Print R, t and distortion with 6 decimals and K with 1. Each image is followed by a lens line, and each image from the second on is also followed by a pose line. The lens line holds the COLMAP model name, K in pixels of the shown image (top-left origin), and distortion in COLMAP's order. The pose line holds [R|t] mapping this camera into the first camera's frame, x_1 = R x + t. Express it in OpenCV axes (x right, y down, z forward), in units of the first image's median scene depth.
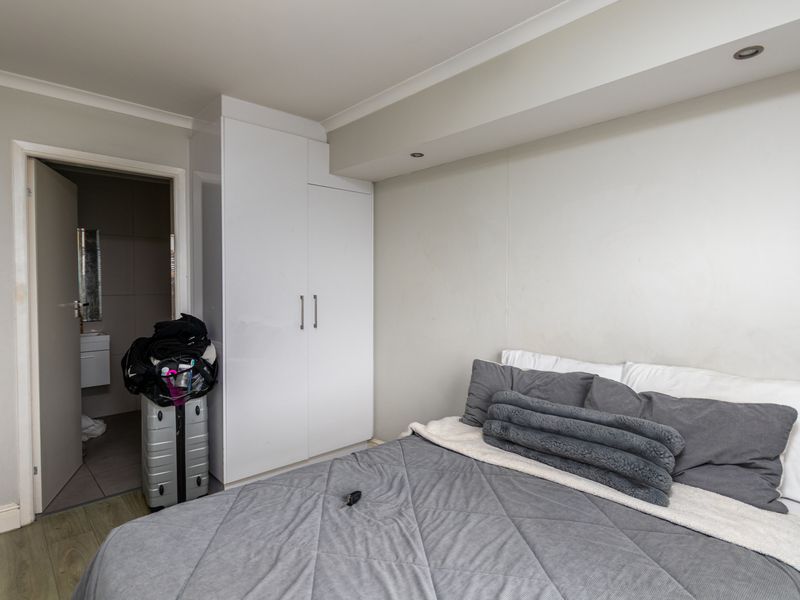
lens RADIAL K [[444.3, 0, 400.0], [0, 444.3, 300.0], [0, 0, 1]] dist [0.003227, 0.001720]
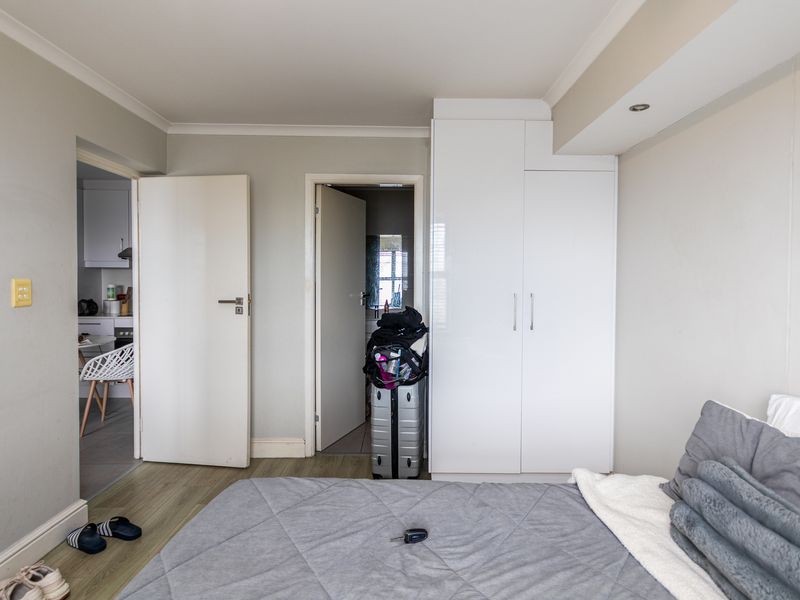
lens RADIAL K [[433.4, 0, 412.7], [0, 433.4, 291.1], [0, 0, 1]] dist [-0.003244, -0.000017]
pose [[0.735752, 0.026005, -0.676751, 0.263468], [-0.032127, 0.999478, 0.003479, -0.012739], [0.676488, 0.019182, 0.736204, 0.232309]]
